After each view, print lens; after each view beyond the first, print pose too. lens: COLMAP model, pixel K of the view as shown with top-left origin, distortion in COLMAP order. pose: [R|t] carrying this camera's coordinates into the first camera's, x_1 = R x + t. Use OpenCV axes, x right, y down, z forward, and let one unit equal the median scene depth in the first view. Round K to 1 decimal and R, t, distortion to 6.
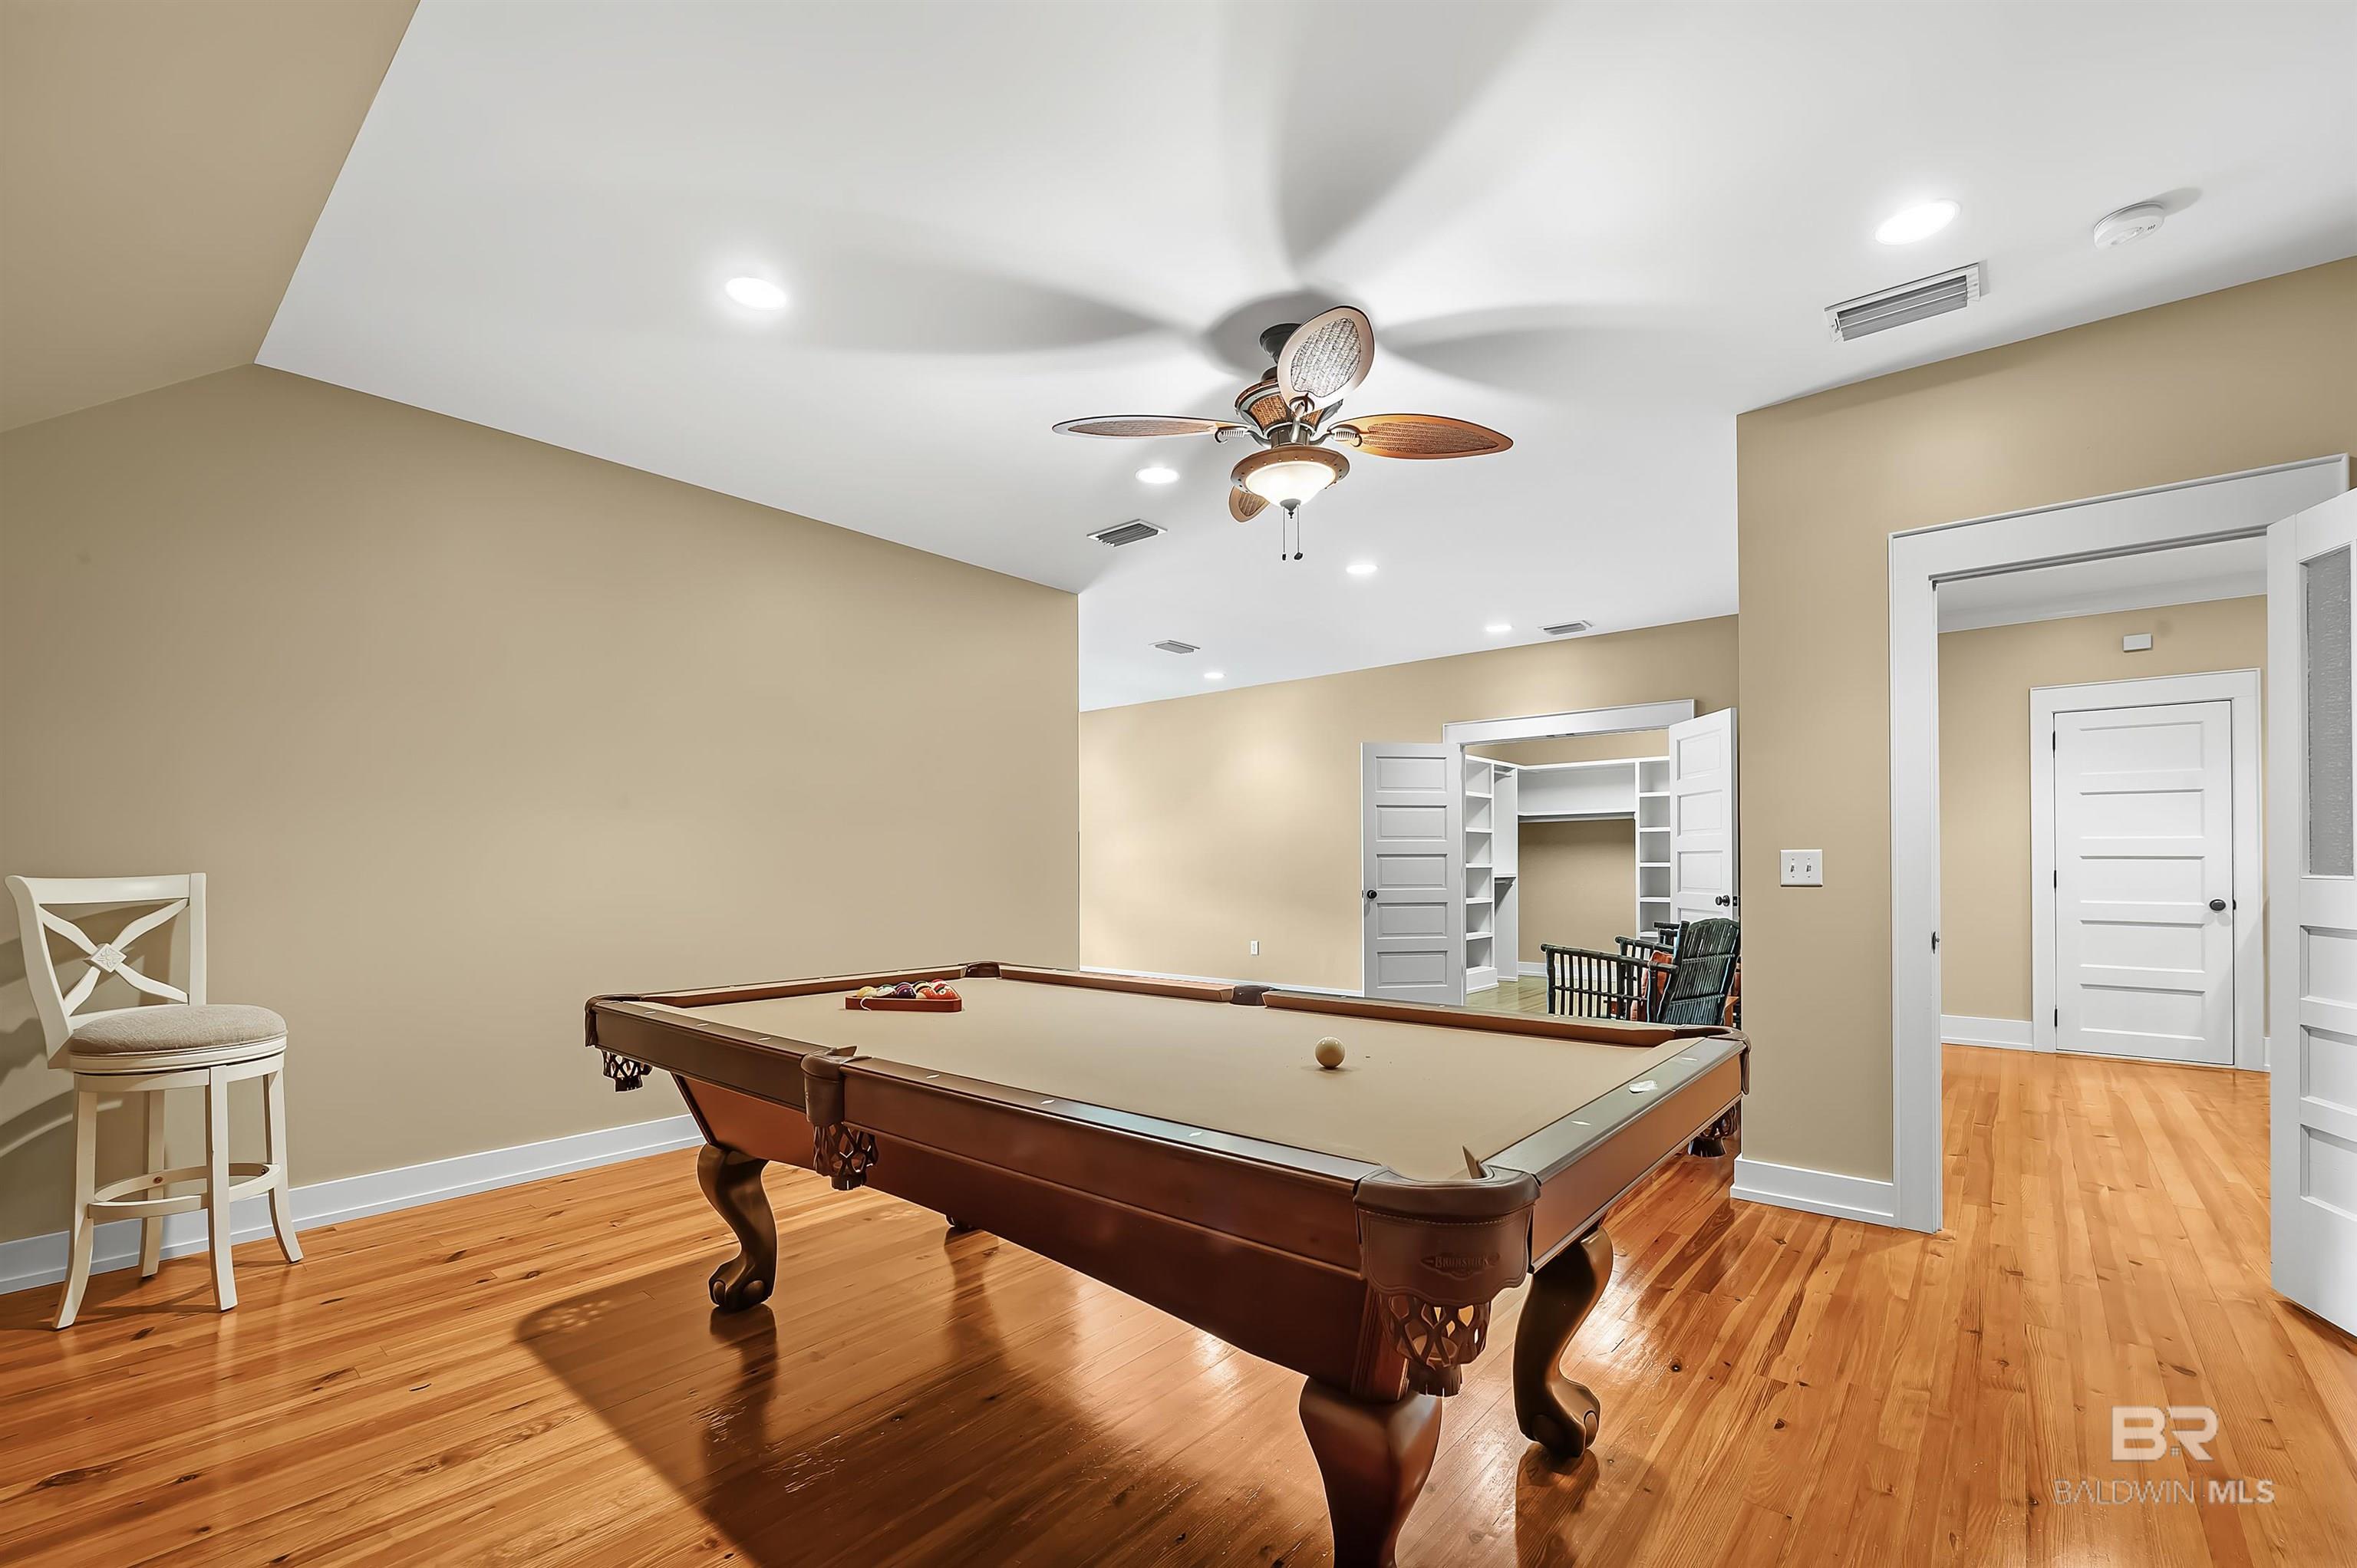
lens RADIAL K [[1001.4, 0, 1180.2], [0, 1001.4, 861.7], [0, 0, 1]] dist [-0.003282, -0.000466]
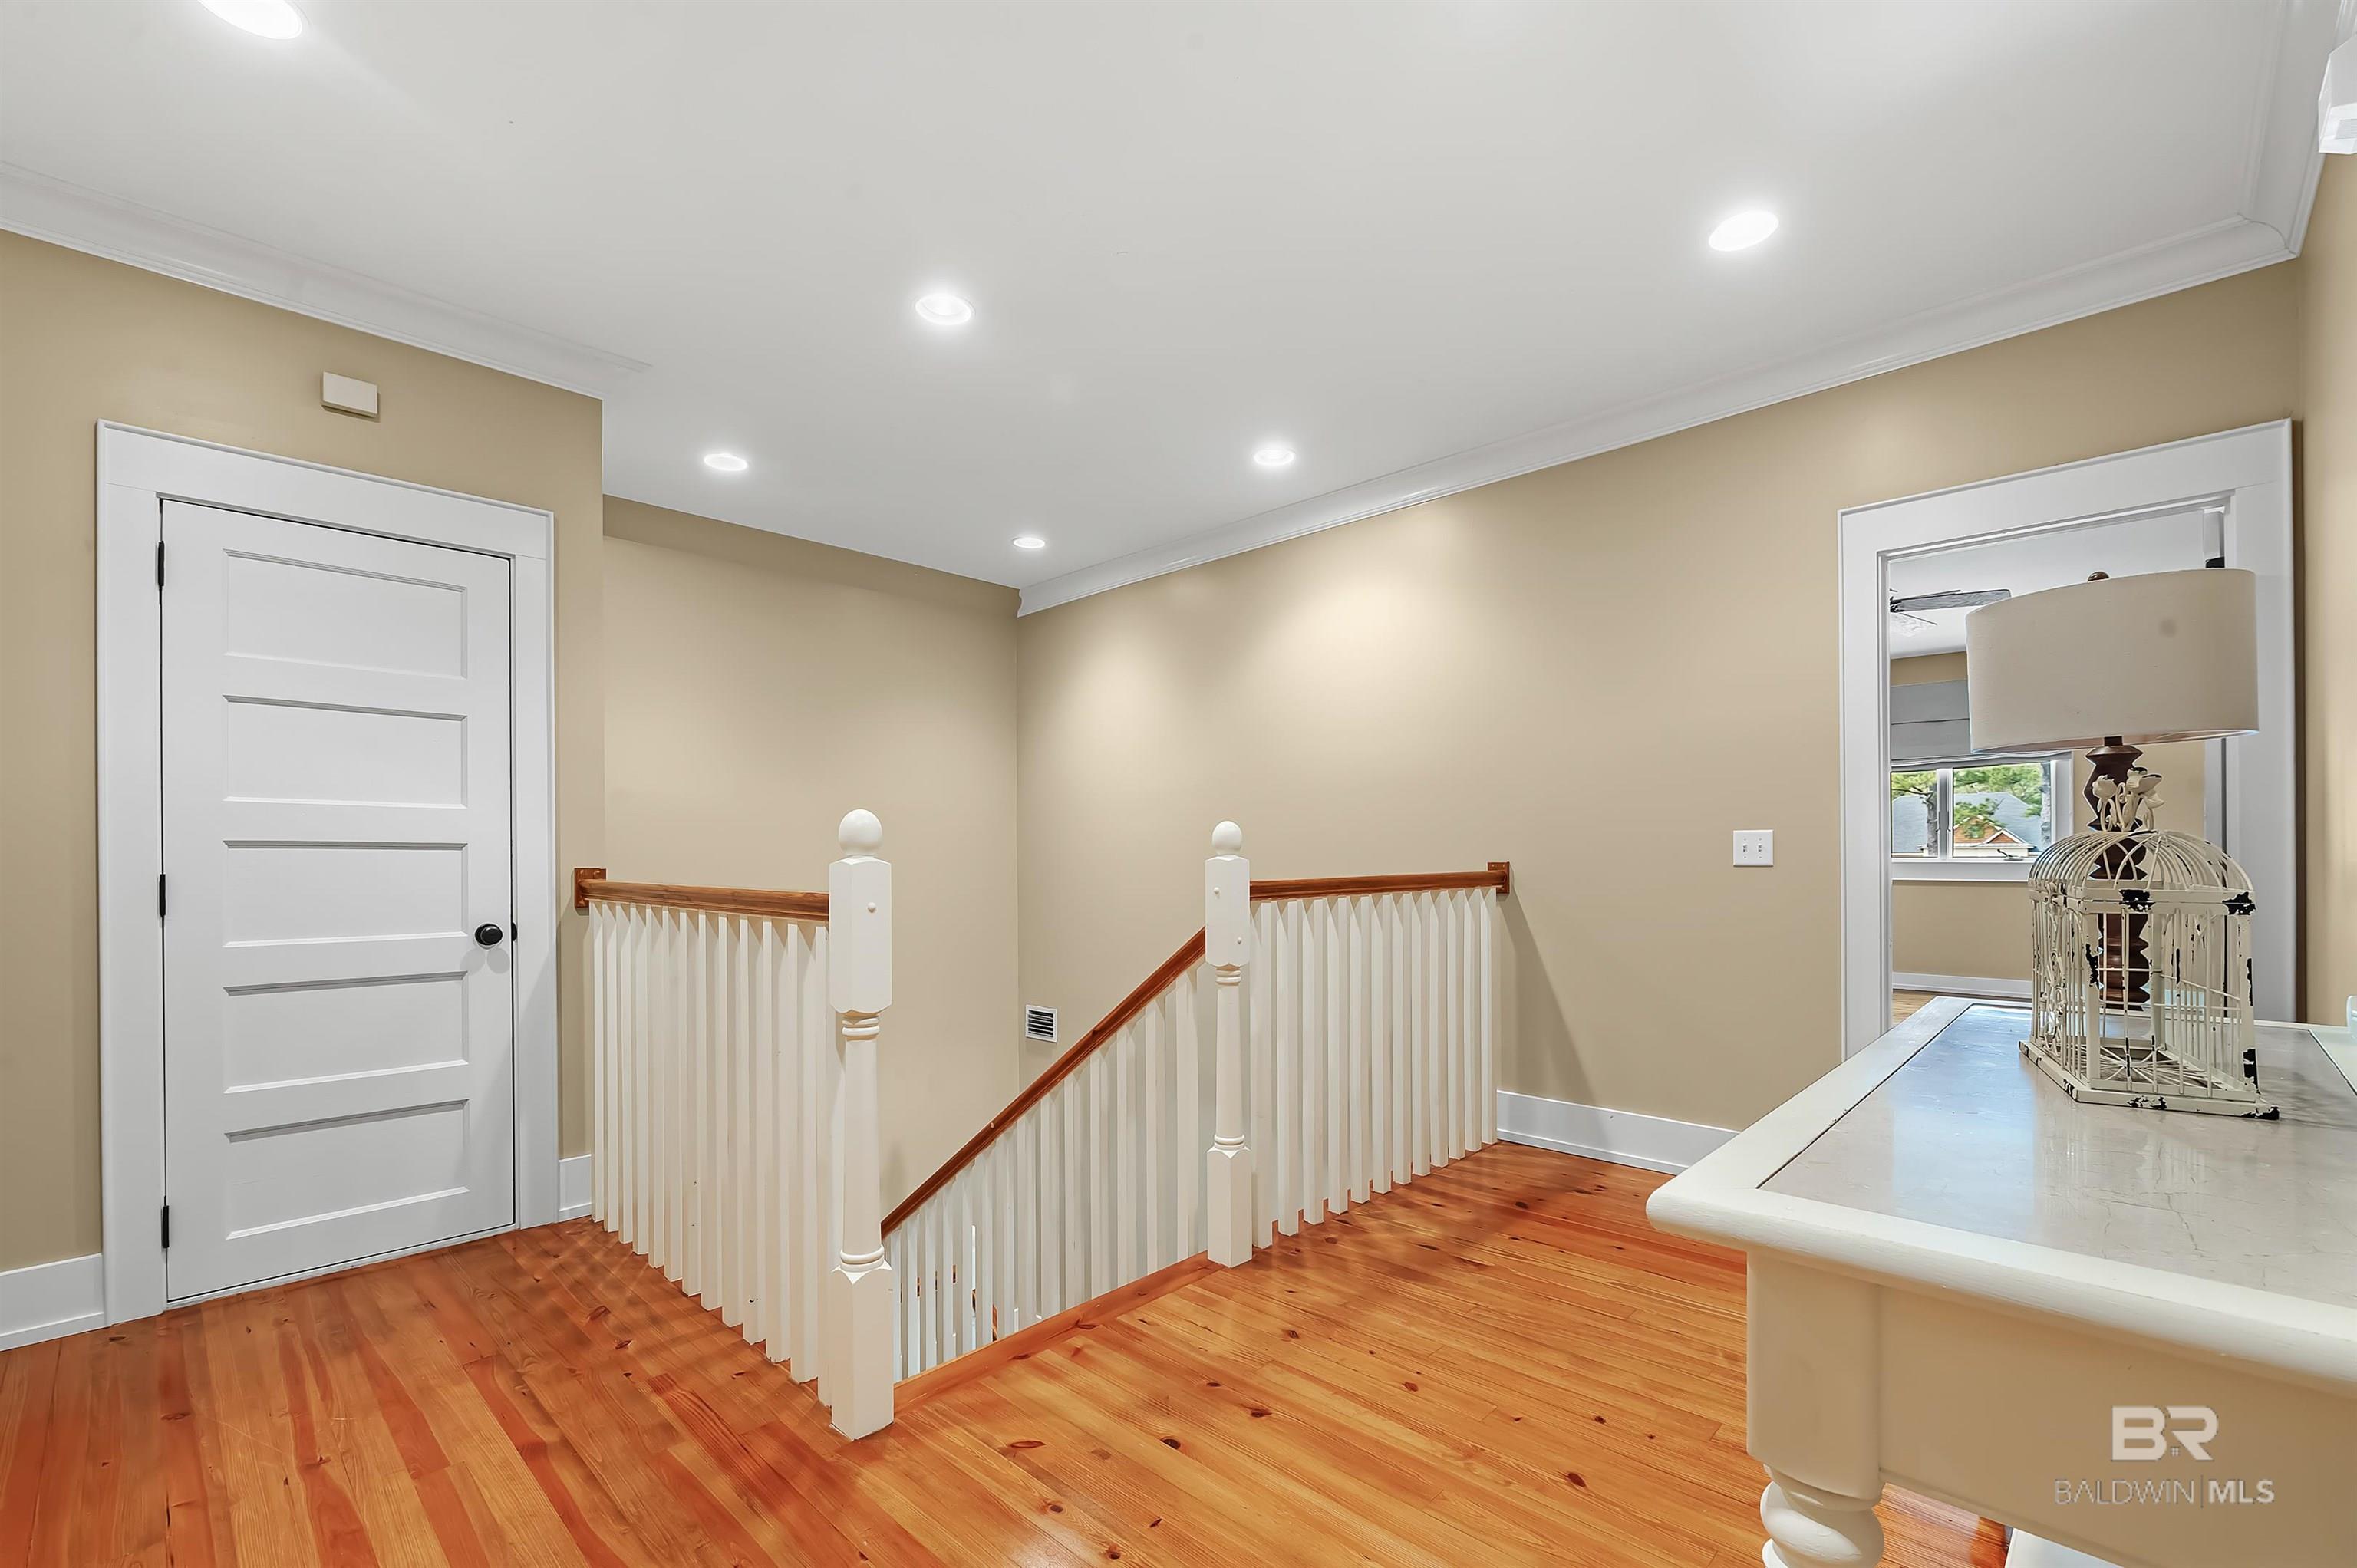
lens RADIAL K [[1001.4, 0, 1174.5], [0, 1001.4, 852.8], [0, 0, 1]] dist [-0.003282, -0.000466]
pose [[0.043658, 0.002701, 0.999043, 0.514069], [0.001704, 0.999995, -0.002778, 0.001750], [-0.999045, 0.001823, 0.043653, 0.601816]]
